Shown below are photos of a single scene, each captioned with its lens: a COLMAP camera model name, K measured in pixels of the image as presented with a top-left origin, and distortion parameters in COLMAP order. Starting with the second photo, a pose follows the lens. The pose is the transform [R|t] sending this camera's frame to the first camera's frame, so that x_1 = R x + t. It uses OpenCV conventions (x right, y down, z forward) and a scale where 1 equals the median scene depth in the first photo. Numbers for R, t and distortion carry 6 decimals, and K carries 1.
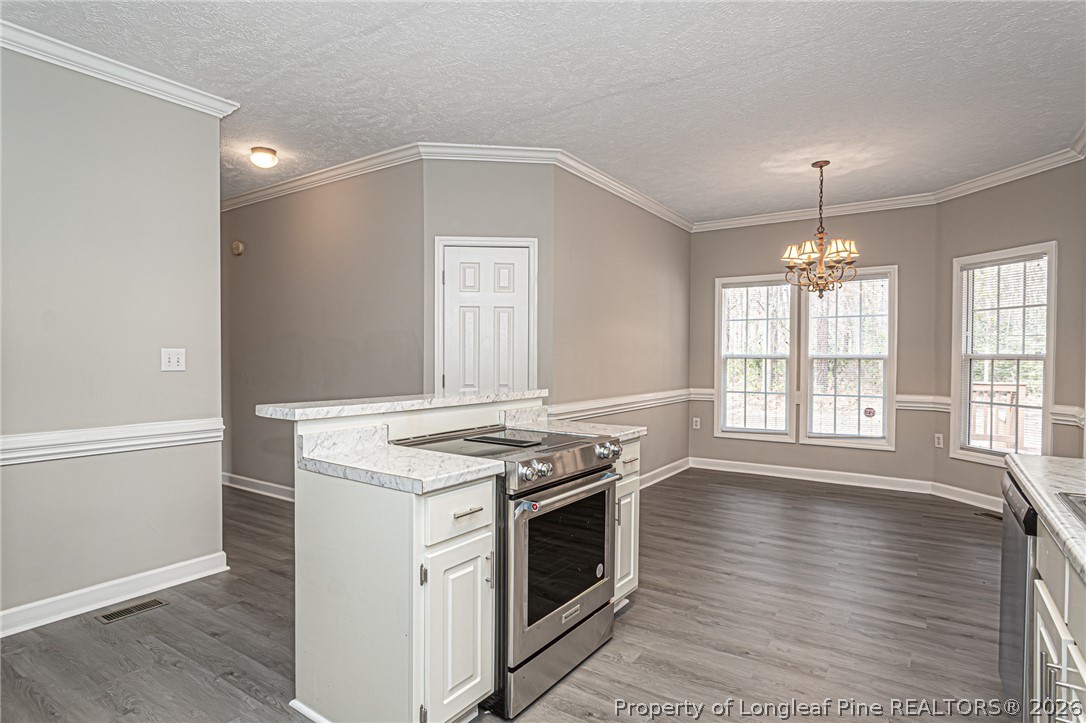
lens RADIAL K [[573.4, 0, 548.2], [0, 573.4, 360.1], [0, 0, 1]] dist [-0.010831, 0.001806]
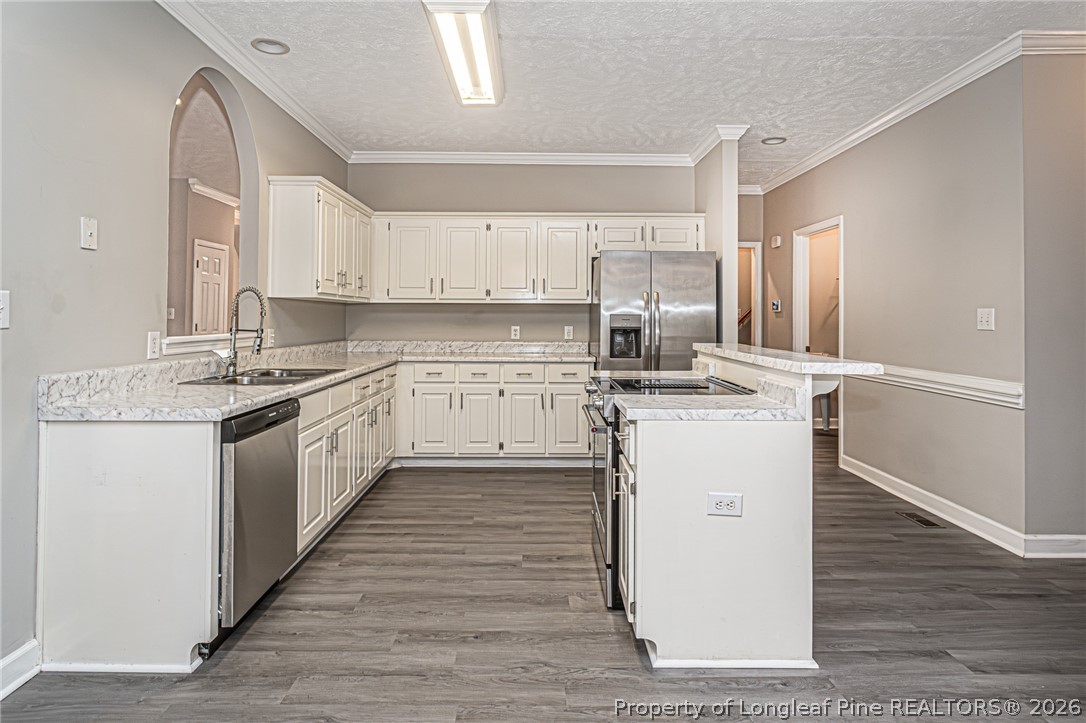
lens RADIAL K [[573.4, 0, 533.0], [0, 573.4, 305.0], [0, 0, 1]] dist [-0.010831, 0.001806]
pose [[-0.828478, -0.021227, -0.559618, 0.745859], [-0.018073, 0.999774, -0.011167, -0.003384], [0.559729, 0.000862, -0.828675, 1.697003]]
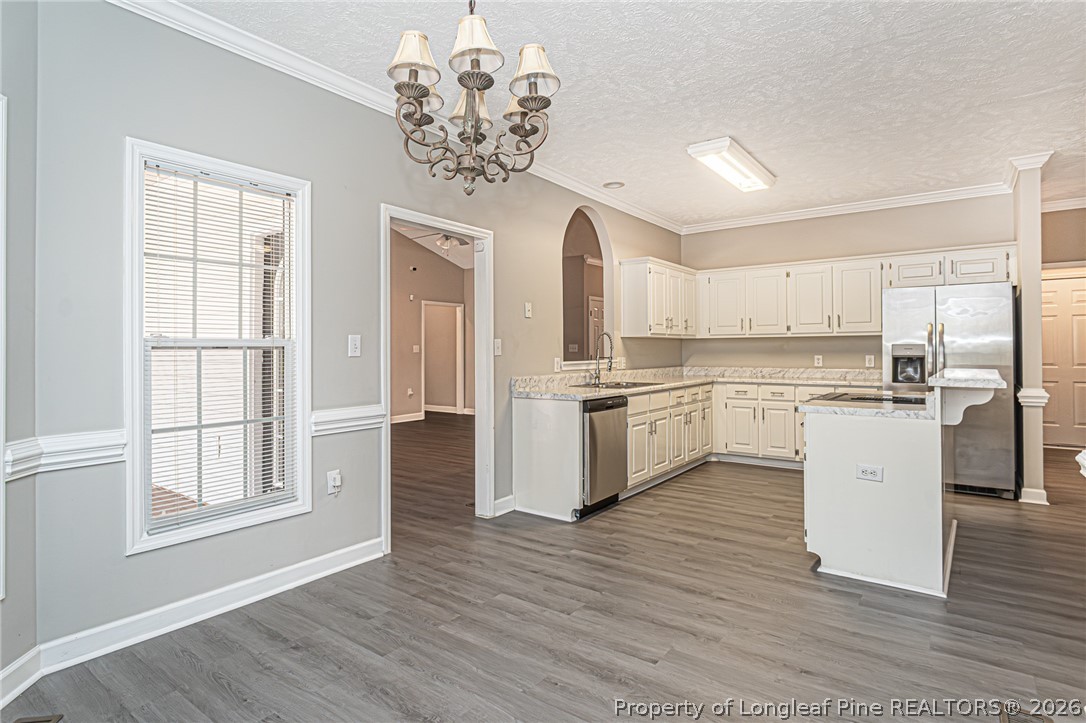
lens RADIAL K [[573.4, 0, 543.5], [0, 573.4, 352.9], [0, 0, 1]] dist [-0.010831, 0.001806]
pose [[-0.998784, -0.000211, 0.049292, 0.687546], [0.000852, 0.999767, 0.021549, -0.012619], [-0.049285, 0.021565, -0.998552, 2.384084]]
